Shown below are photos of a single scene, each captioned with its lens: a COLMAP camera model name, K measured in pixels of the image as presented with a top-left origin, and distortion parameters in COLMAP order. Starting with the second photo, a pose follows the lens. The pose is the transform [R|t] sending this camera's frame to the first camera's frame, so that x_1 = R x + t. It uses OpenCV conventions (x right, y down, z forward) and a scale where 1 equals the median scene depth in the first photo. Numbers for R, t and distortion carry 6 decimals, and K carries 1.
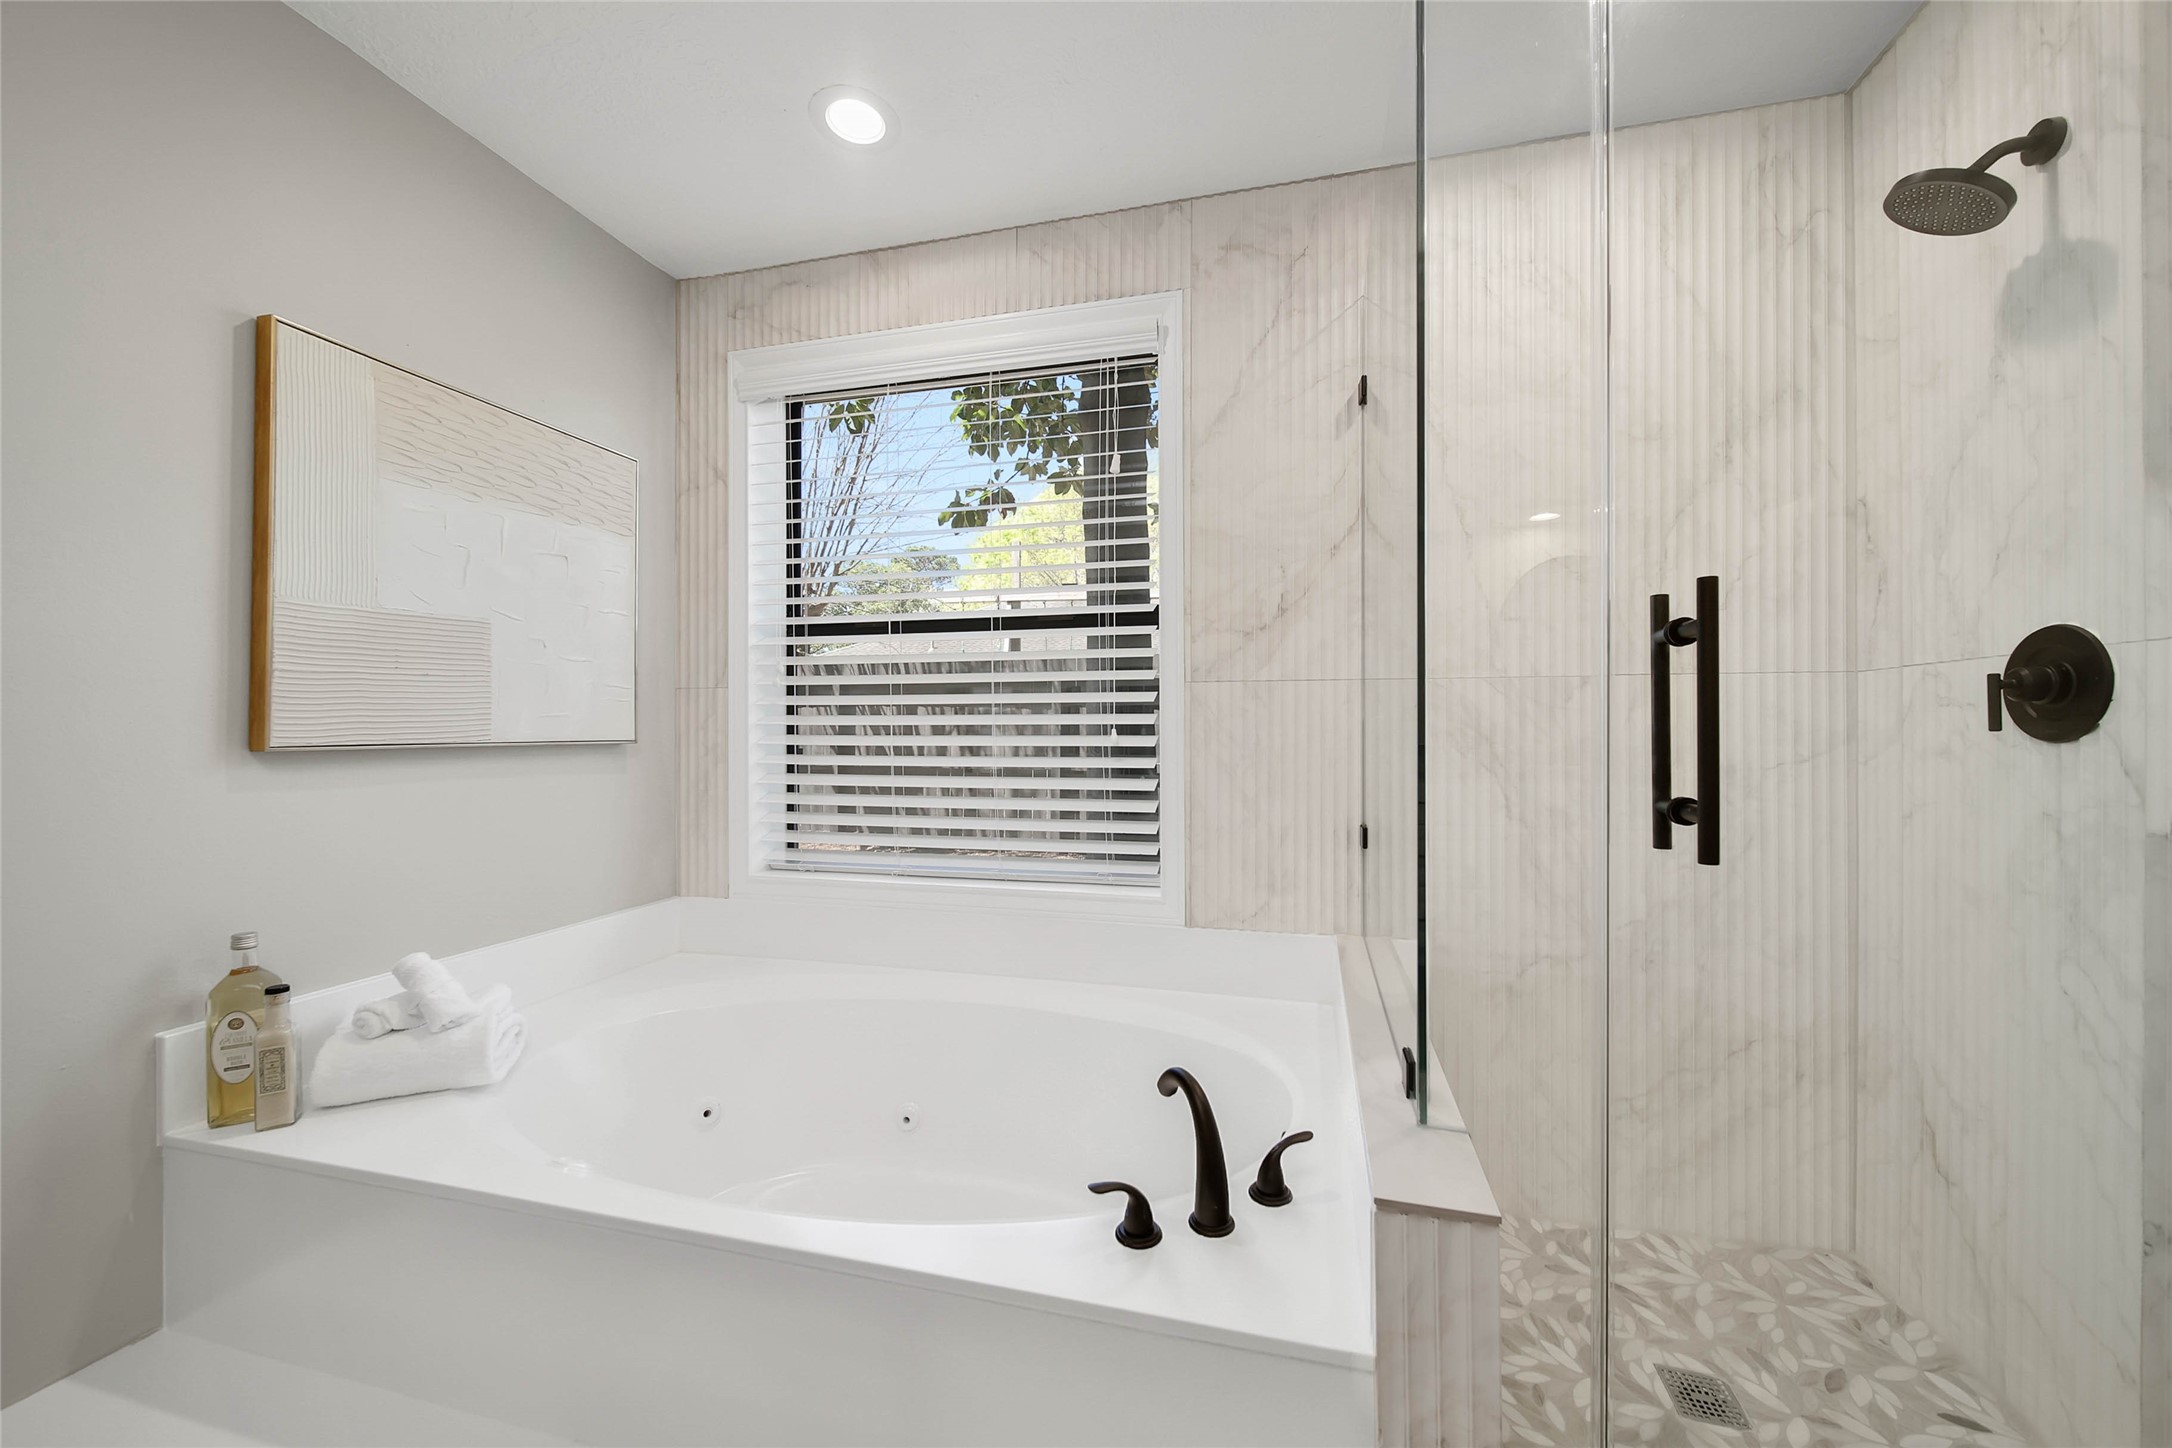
lens RADIAL K [[842.1, 0, 1026.4], [0, 842.1, 718.4], [0, 0, 1]] dist [-0.001850, -0.000278]
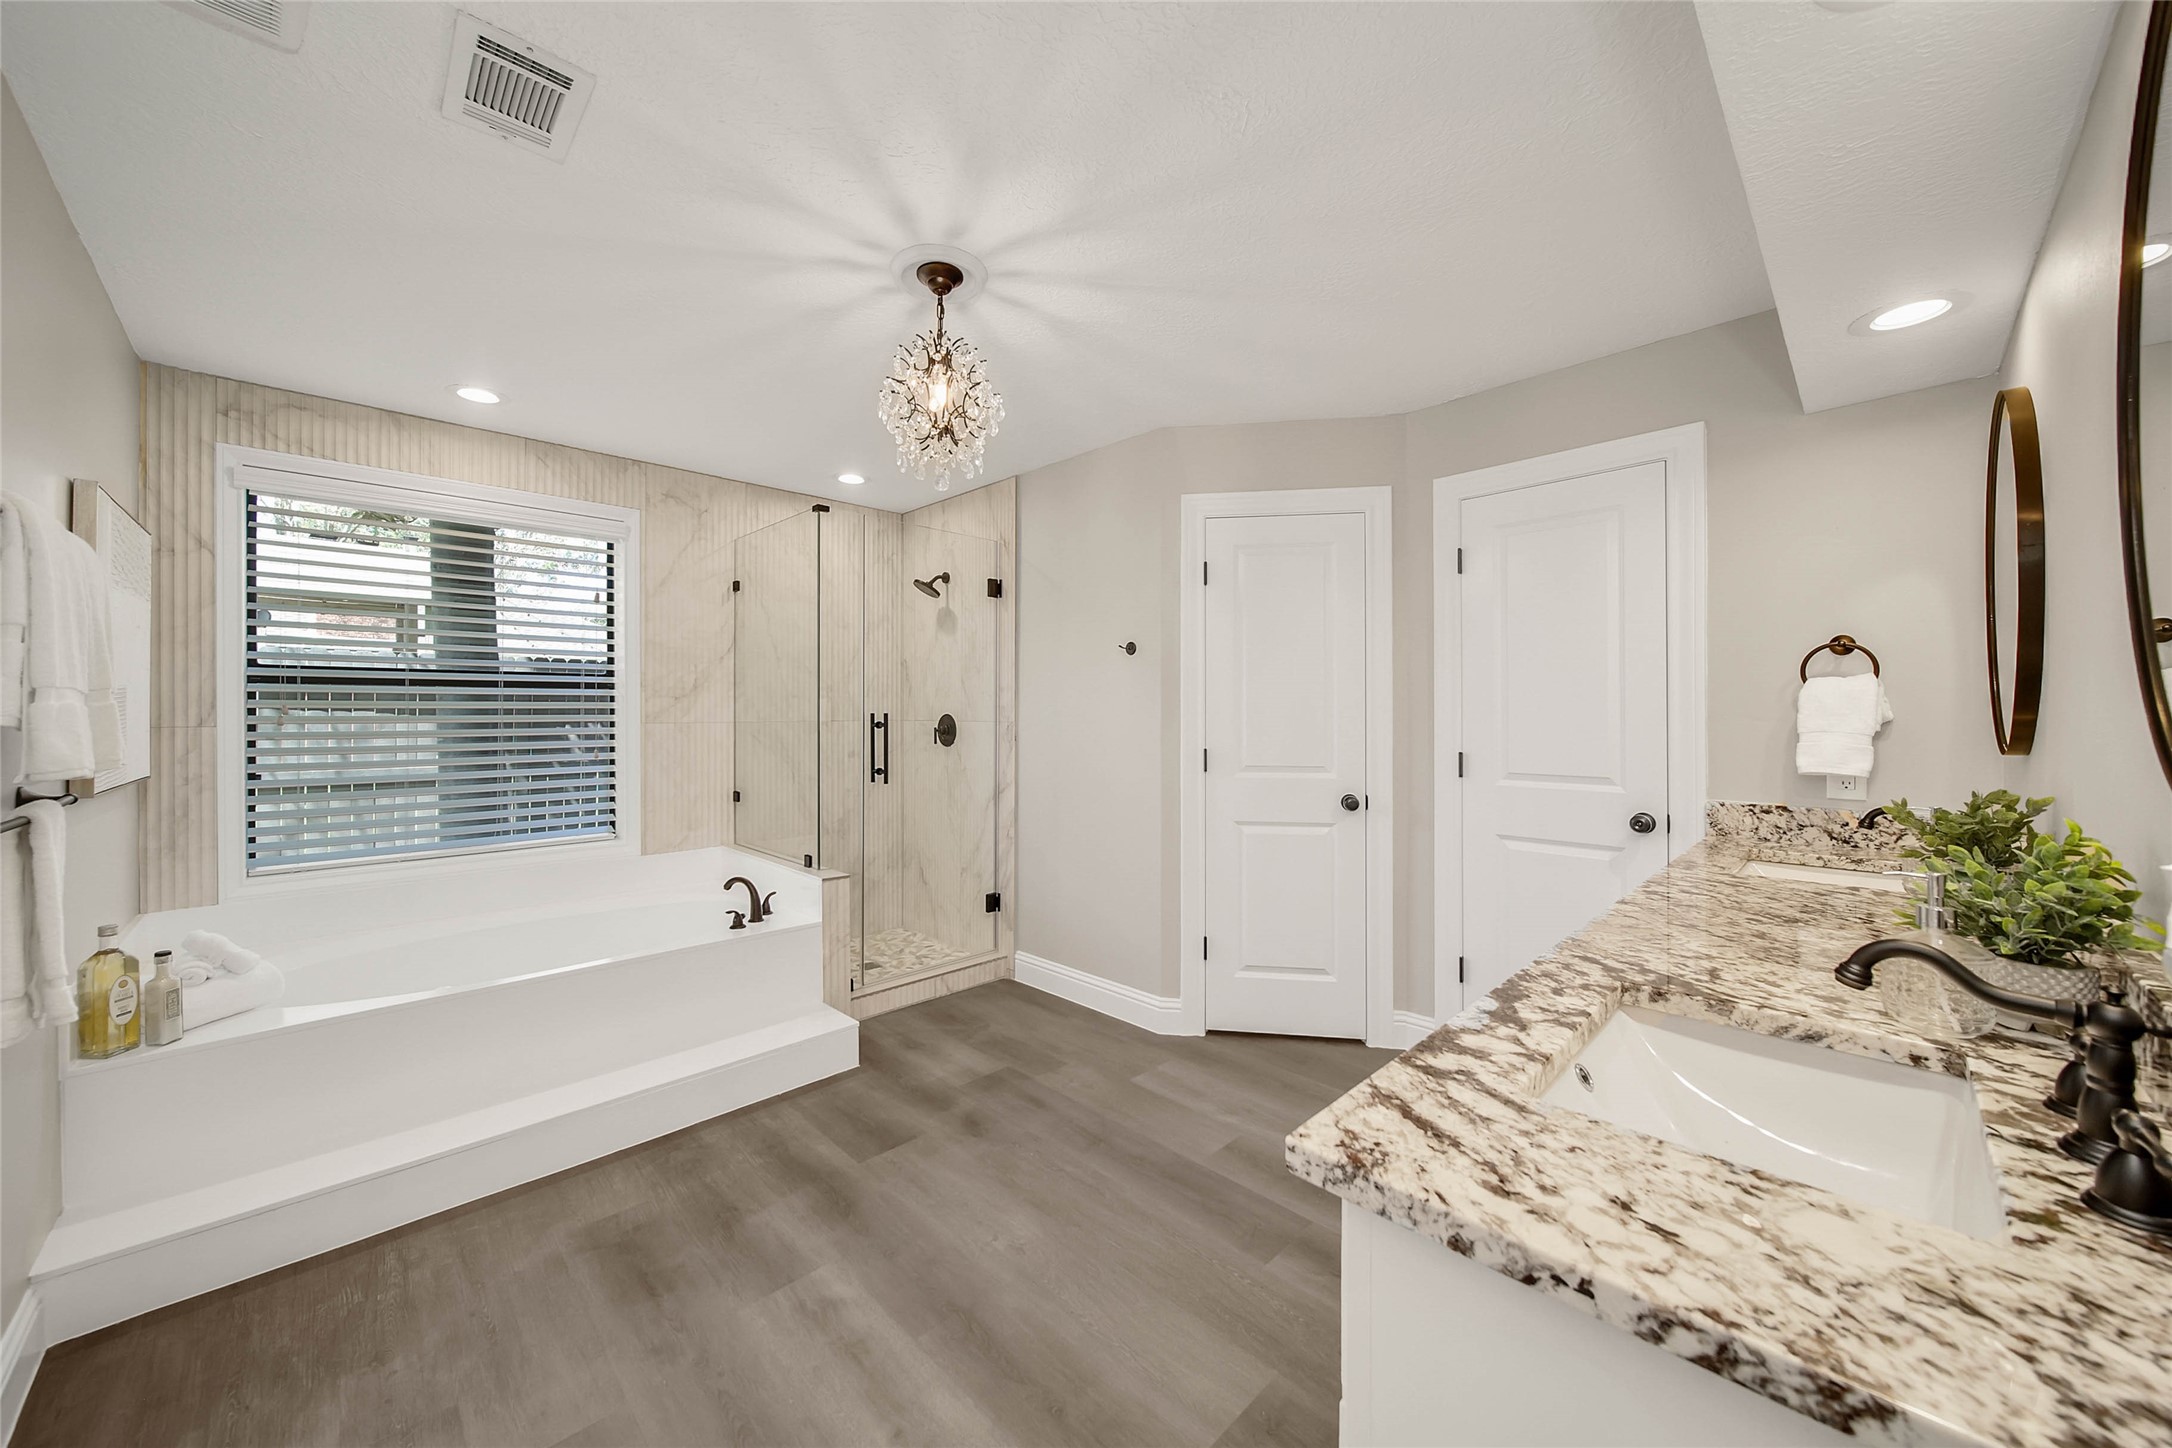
lens RADIAL K [[842.1, 0, 1097.7], [0, 842.1, 707.0], [0, 0, 1]] dist [-0.001850, -0.000278]
pose [[0.511245, 0.002338, 0.859432, -0.915666], [-0.003327, 0.999994, -0.000742, -0.083790], [-0.859429, -0.002480, 0.511249, -0.830158]]
